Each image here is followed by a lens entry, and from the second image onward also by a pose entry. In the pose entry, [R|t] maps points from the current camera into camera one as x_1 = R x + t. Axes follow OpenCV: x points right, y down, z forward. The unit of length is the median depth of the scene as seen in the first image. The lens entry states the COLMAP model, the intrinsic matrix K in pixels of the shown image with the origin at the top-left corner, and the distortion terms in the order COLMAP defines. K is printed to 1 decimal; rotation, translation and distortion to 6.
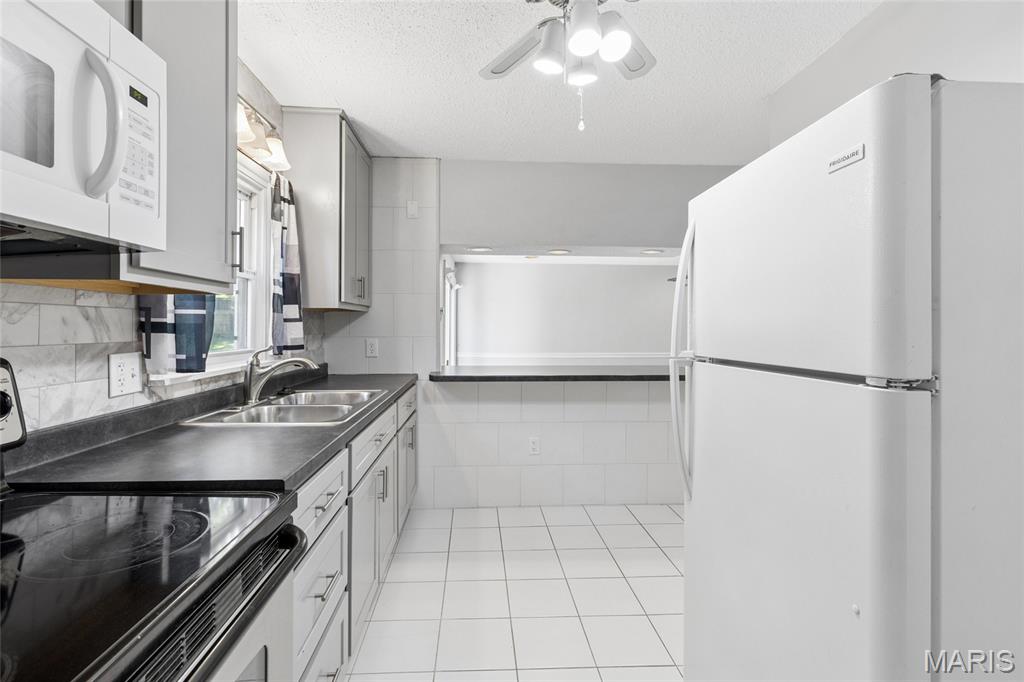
lens RADIAL K [[464.3, 0, 509.4], [0, 464.3, 332.5], [0, 0, 1]] dist [0.005693, 0.000071]
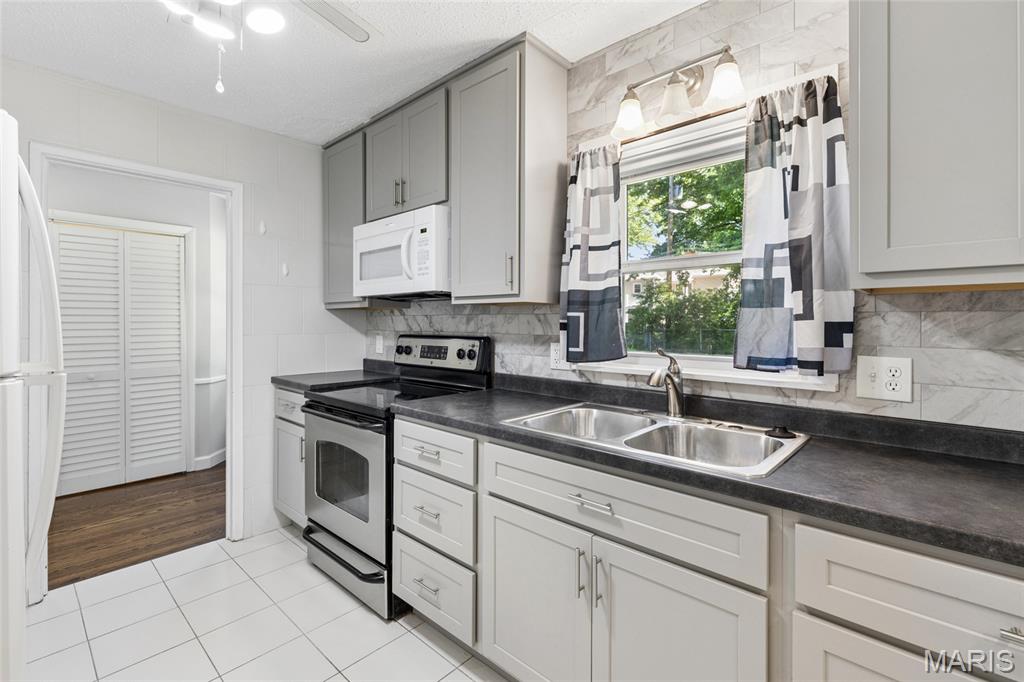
lens RADIAL K [[464.3, 0, 517.6], [0, 464.3, 320.4], [0, 0, 1]] dist [0.005693, 0.000071]
pose [[-0.718869, -0.003964, -0.695135, 0.377939], [-0.011013, 0.999923, 0.005687, -0.040453], [0.695059, 0.011744, -0.718857, 2.186346]]
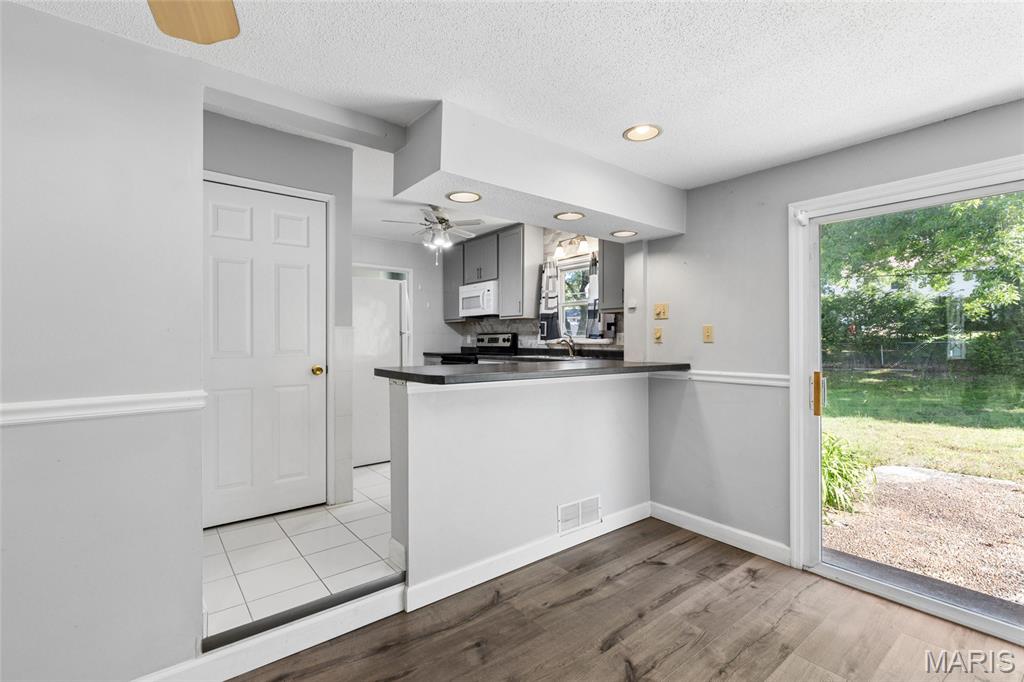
lens RADIAL K [[464.3, 0, 509.8], [0, 464.3, 339.1], [0, 0, 1]] dist [0.005693, 0.000071]
pose [[-0.820650, -0.002007, -0.571428, 1.787839], [-0.006899, 0.999956, 0.006397, 0.070888], [0.571390, 0.009192, -0.820627, 4.441903]]
